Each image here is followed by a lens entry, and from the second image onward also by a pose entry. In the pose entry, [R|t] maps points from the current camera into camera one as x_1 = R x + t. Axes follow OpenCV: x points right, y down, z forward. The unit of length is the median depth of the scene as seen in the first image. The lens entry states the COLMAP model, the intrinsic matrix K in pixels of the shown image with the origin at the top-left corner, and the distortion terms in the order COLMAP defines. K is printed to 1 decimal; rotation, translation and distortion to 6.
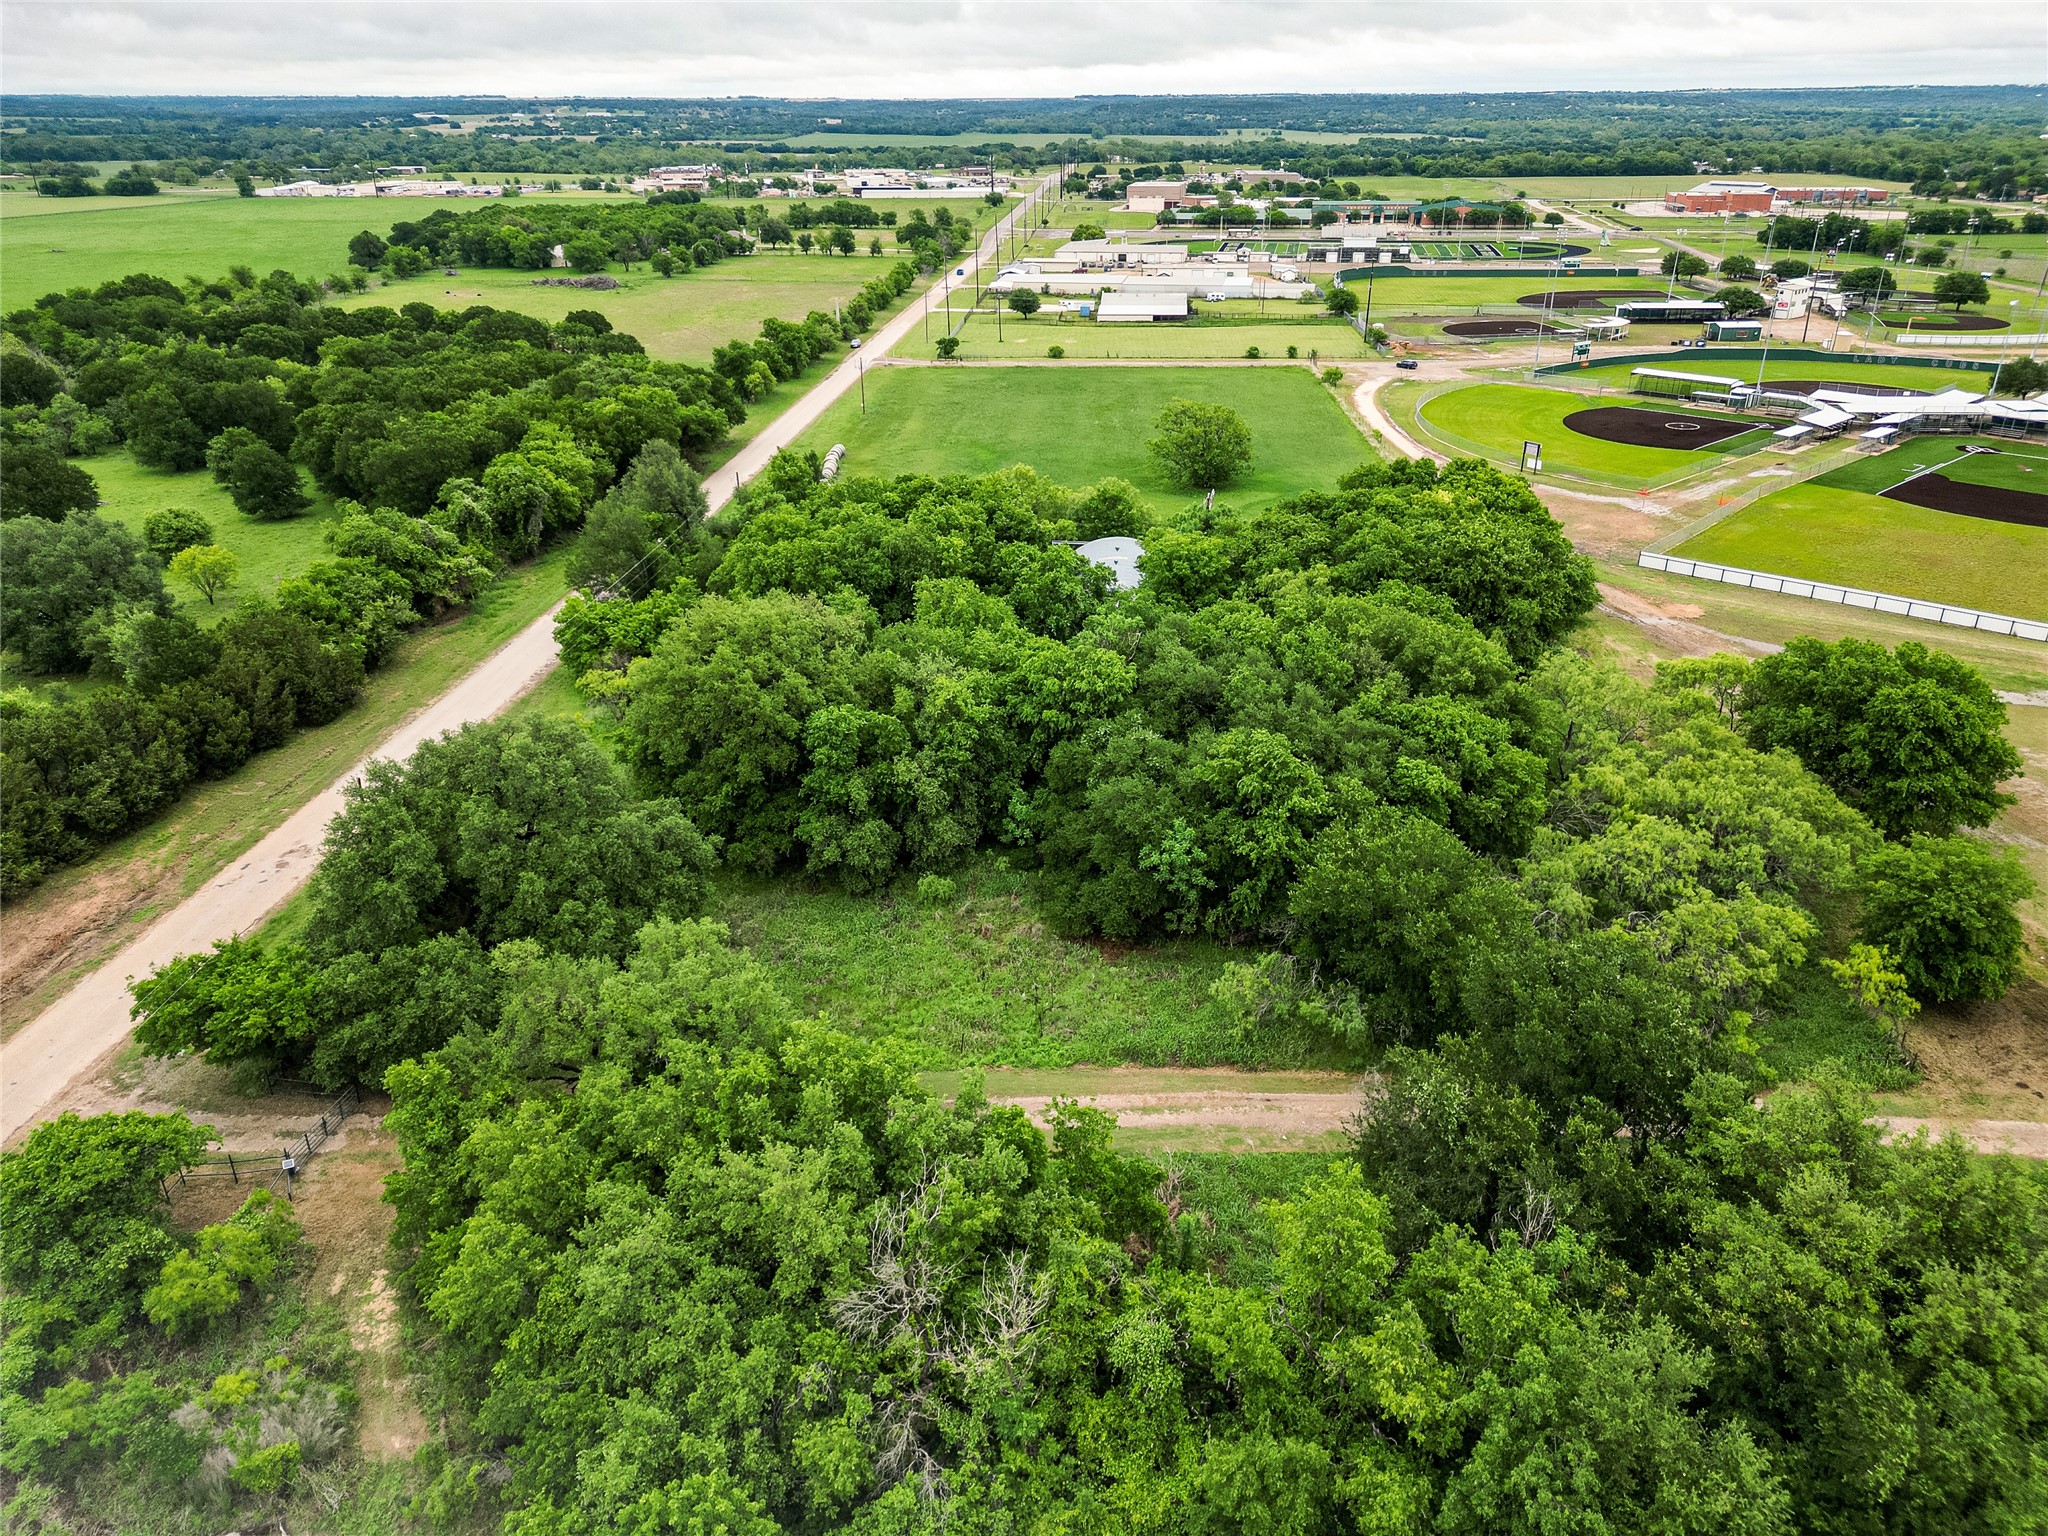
lens RADIAL K [[1441.4, 0, 1024.0], [0, 1441.4, 768.0], [0, 0, 1]] dist [0.080937, -0.076739]
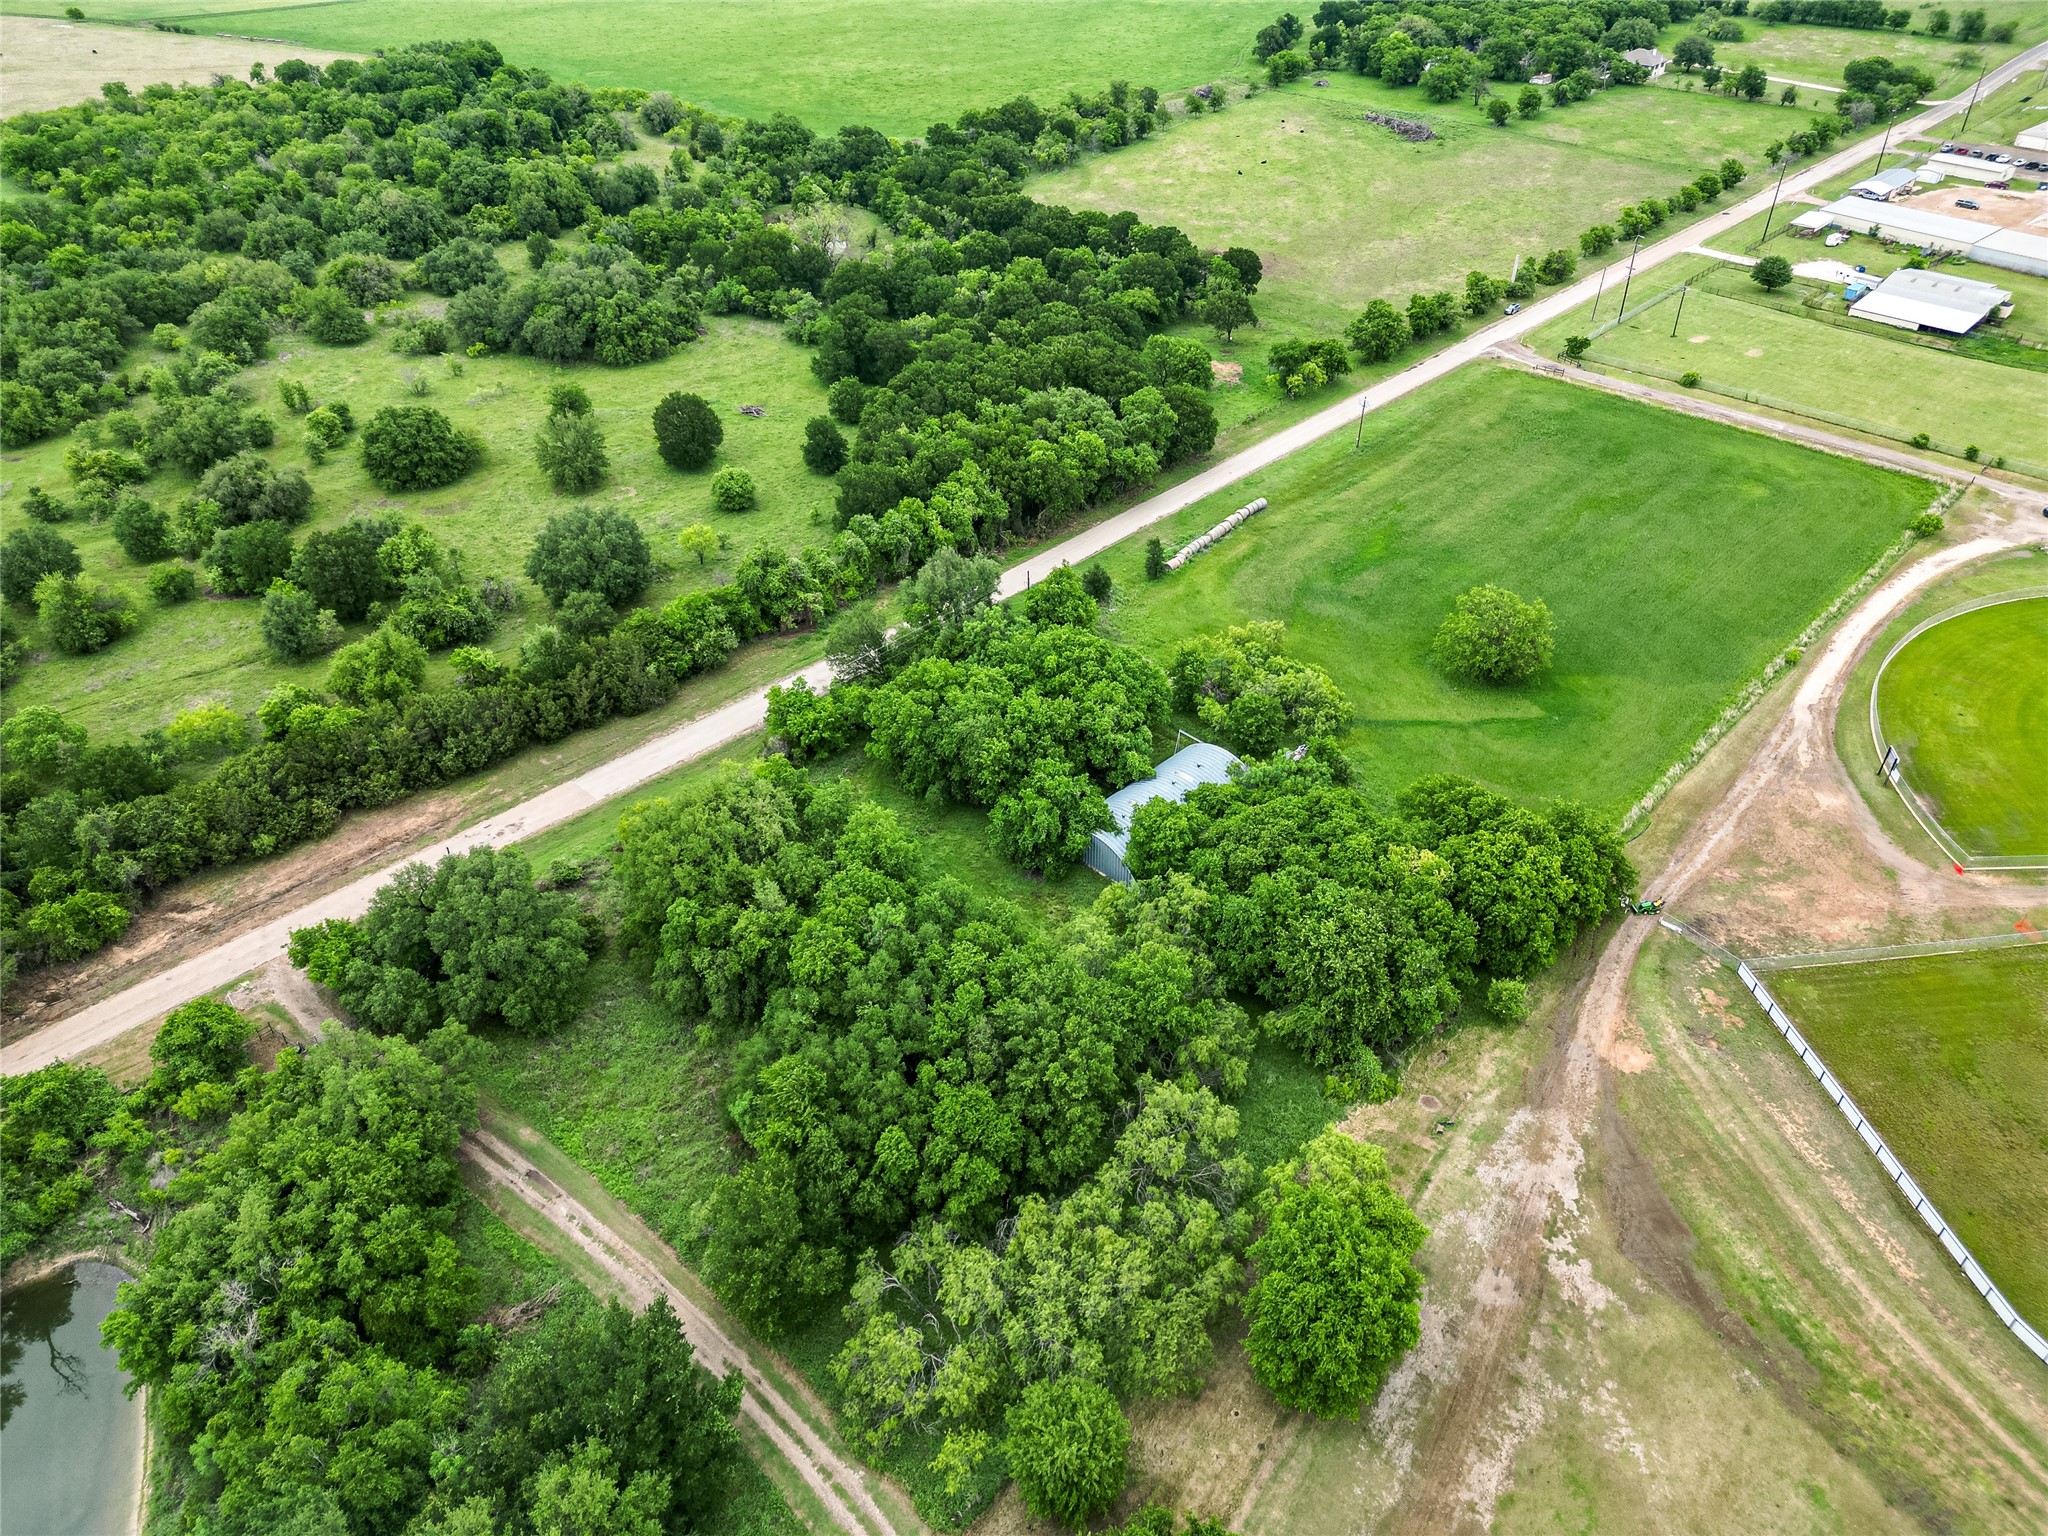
lens RADIAL K [[1441.4, 0, 1024.0], [0, 1441.4, 768.0], [0, 0, 1]] dist [0.080937, -0.076739]
pose [[0.755730, 0.394802, -0.522497, 0.283816], [-0.265939, 0.914114, 0.306060, -0.234710], [0.598455, -0.092346, 0.795816, -0.005117]]
